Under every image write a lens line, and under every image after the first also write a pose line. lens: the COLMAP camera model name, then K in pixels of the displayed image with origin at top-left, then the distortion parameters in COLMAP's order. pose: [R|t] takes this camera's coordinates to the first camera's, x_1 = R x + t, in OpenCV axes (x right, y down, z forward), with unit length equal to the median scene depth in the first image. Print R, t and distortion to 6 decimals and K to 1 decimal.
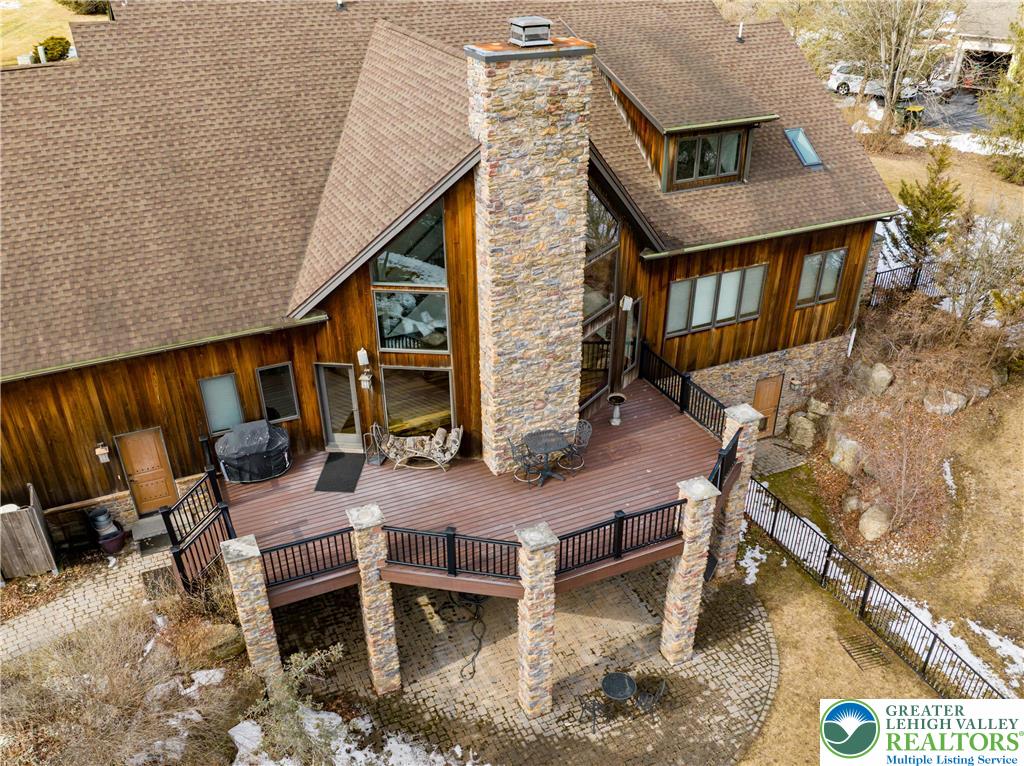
lens RADIAL K [[870.8, 0, 482.9], [0, 870.8, 468.0], [0, 0, 1]] dist [-0.048977, 0.013713]
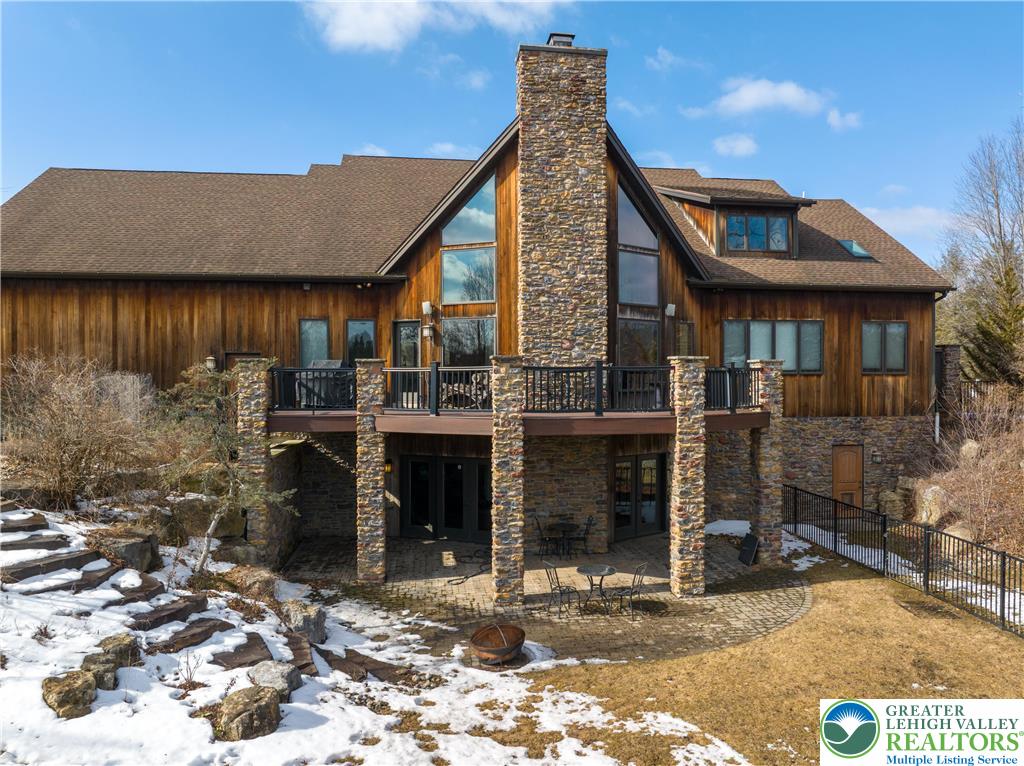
lens RADIAL K [[727.0, 0, 512.0], [0, 727.0, 383.0], [0, 0, 1]] dist [-0.056277, 0.029210]
pose [[0.959653, 0.028461, -0.279744, 0.260741], [-0.176001, 0.836680, -0.518642, 0.463381], [0.219295, 0.546951, 0.807932, 0.273590]]
